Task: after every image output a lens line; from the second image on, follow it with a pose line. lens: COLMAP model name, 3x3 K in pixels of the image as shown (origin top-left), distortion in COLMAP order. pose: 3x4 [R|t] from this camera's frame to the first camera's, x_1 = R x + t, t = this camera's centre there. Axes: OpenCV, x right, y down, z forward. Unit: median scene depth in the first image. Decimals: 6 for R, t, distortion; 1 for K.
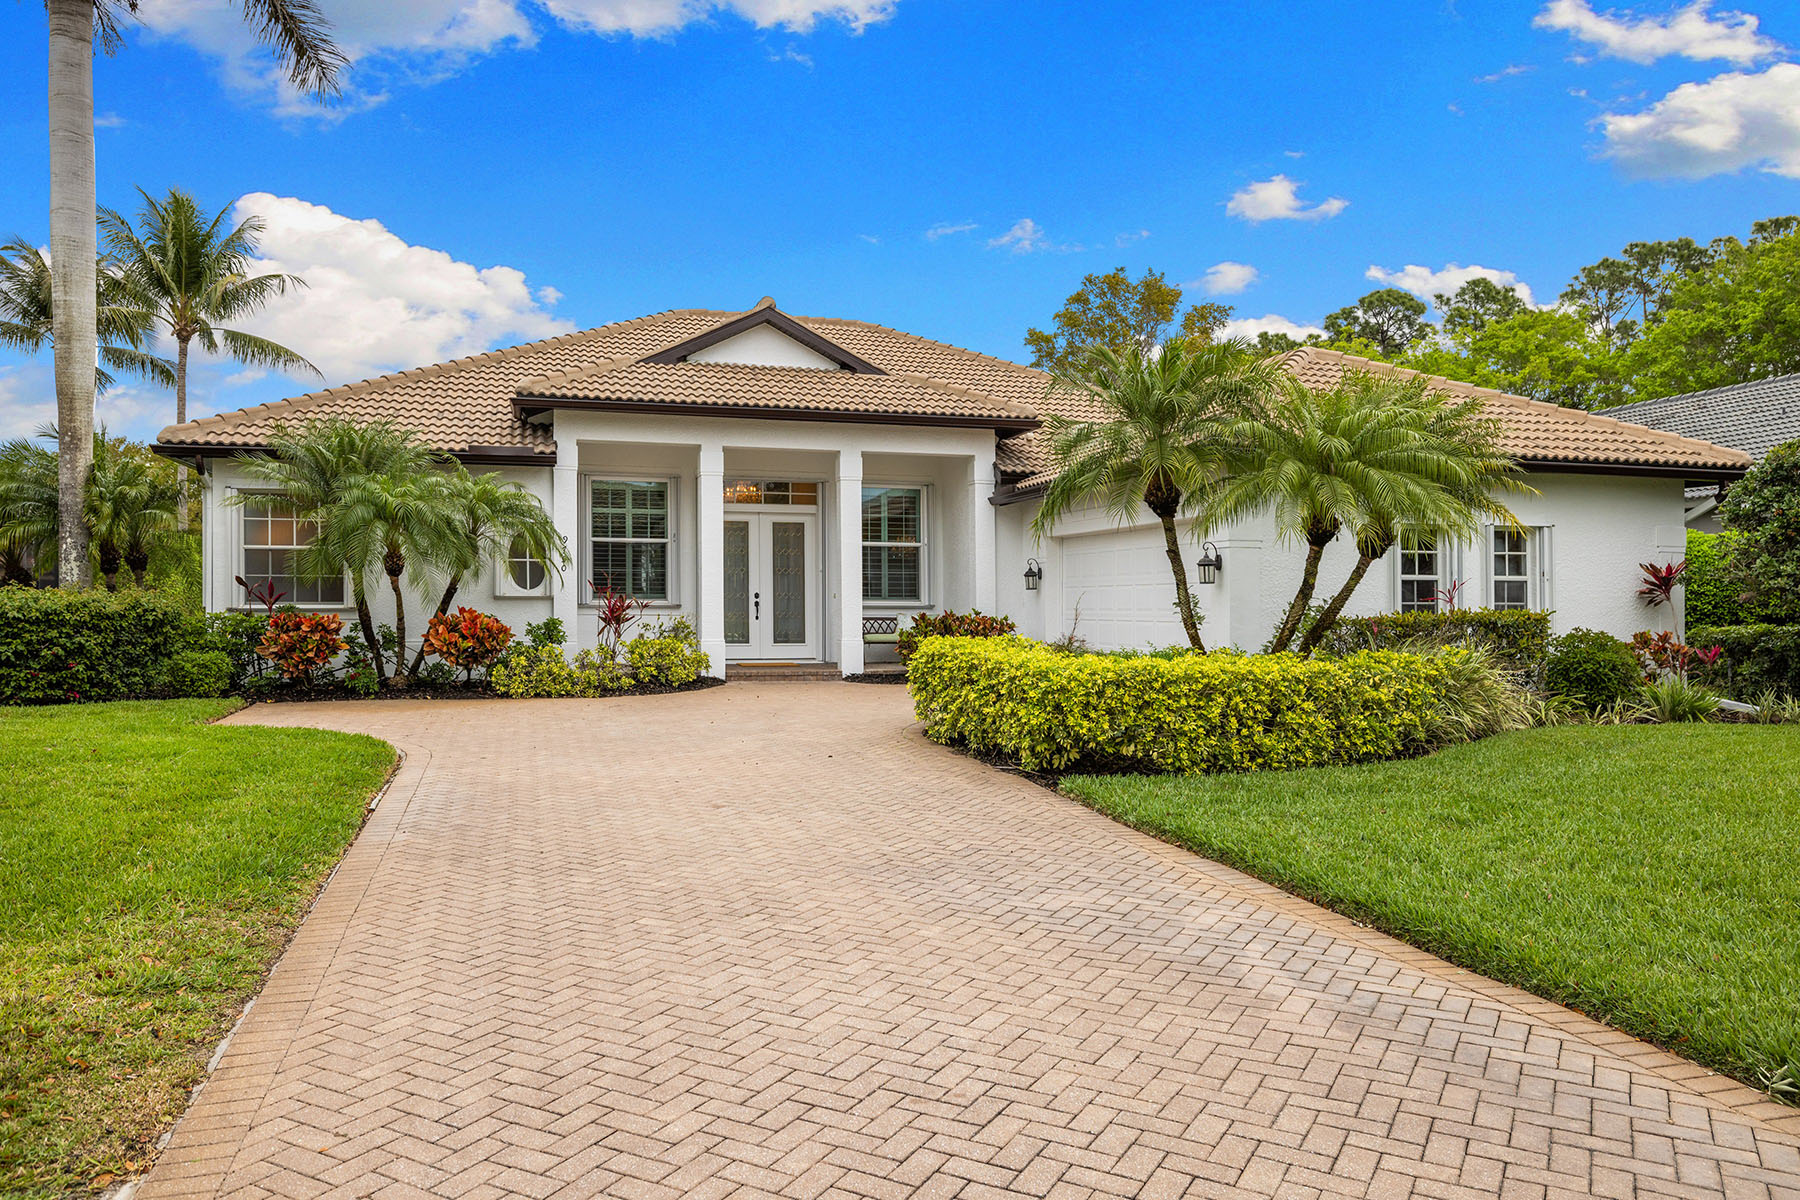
lens RADIAL K [[1299.5, 0, 900.0], [0, 1299.5, 600.0], [0, 0, 1]] dist [0.003879, 0.002900]
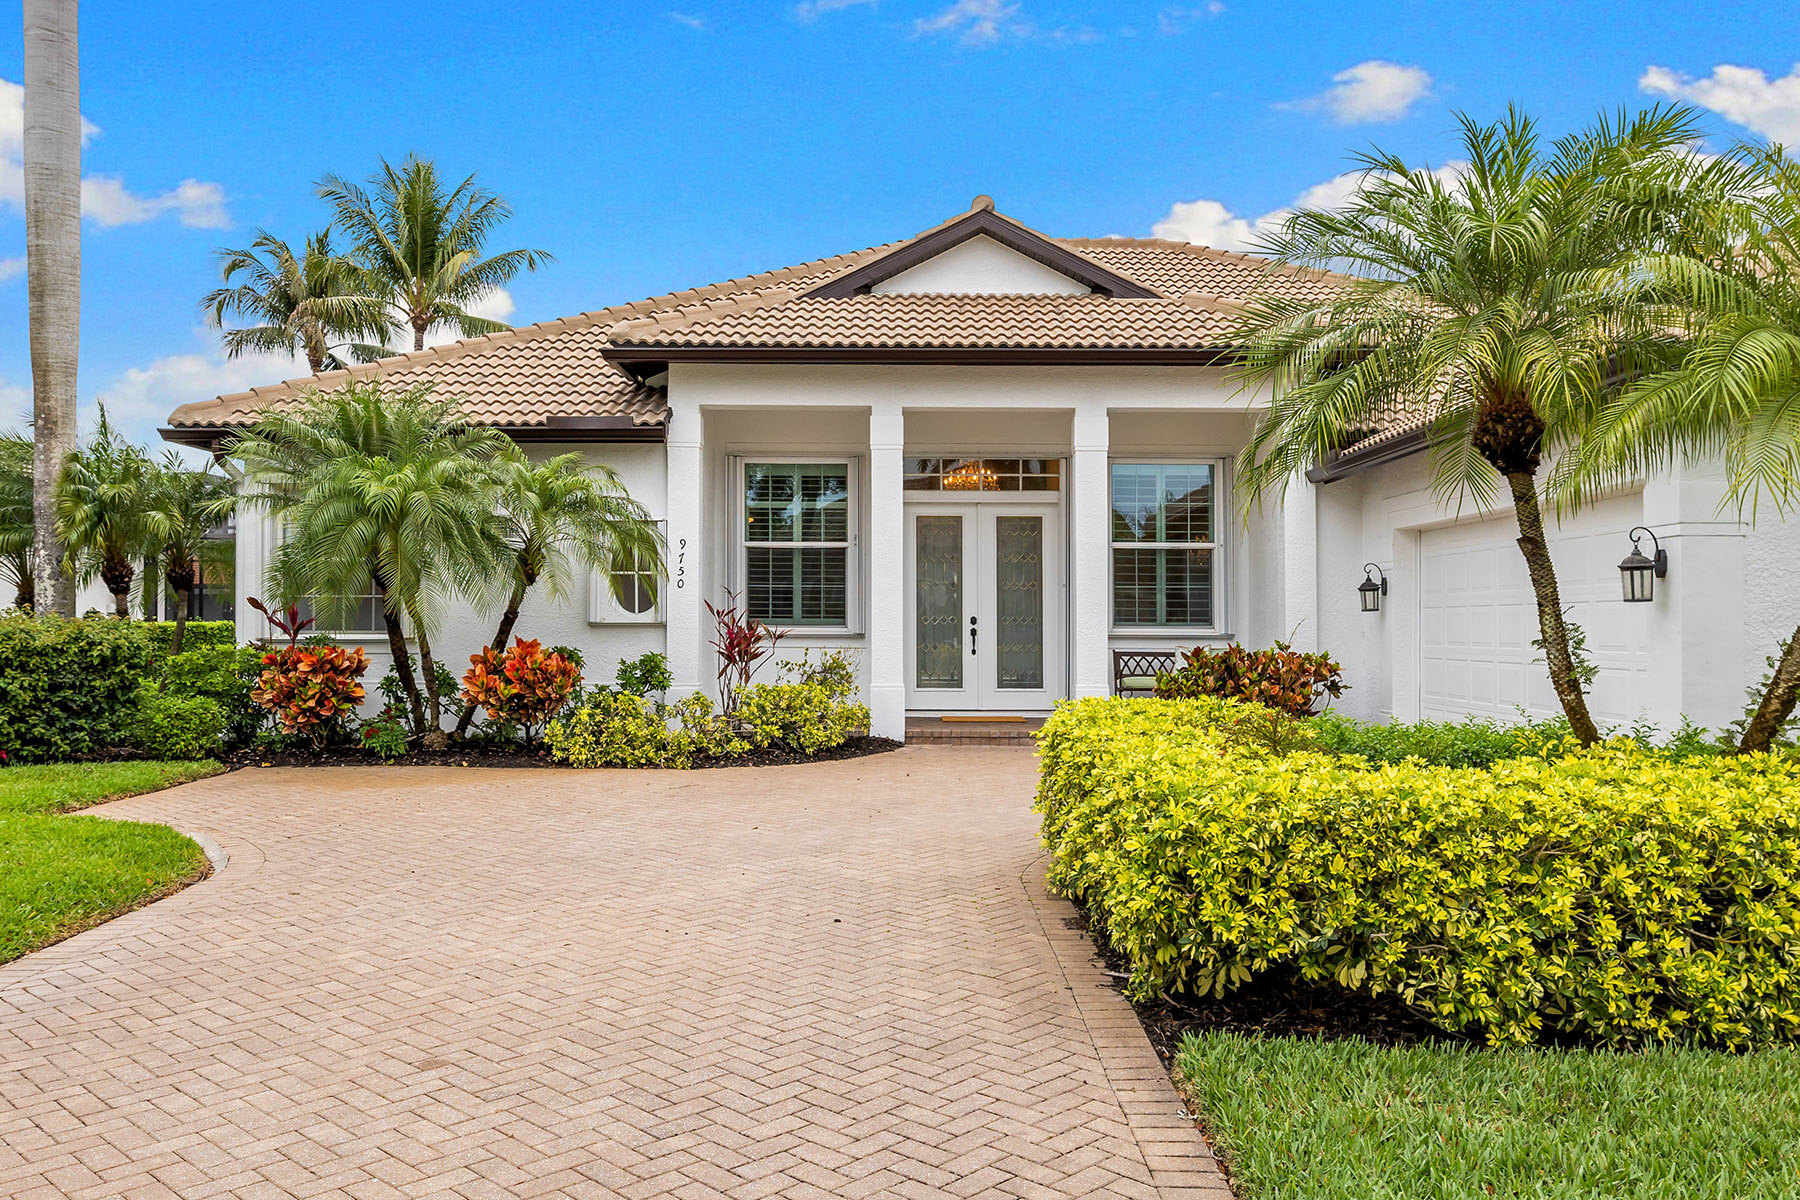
lens RADIAL K [[1493.8, 0, 899.8], [0, 1493.8, 624.9], [0, 0, 1]] dist [0.003225, 0.005651]
pose [[0.961644, -0.000308, -0.274302, 0.087590], [0.001106, 0.999996, 0.002754, -0.003887], [0.274300, -0.002952, 0.961640, 0.241394]]
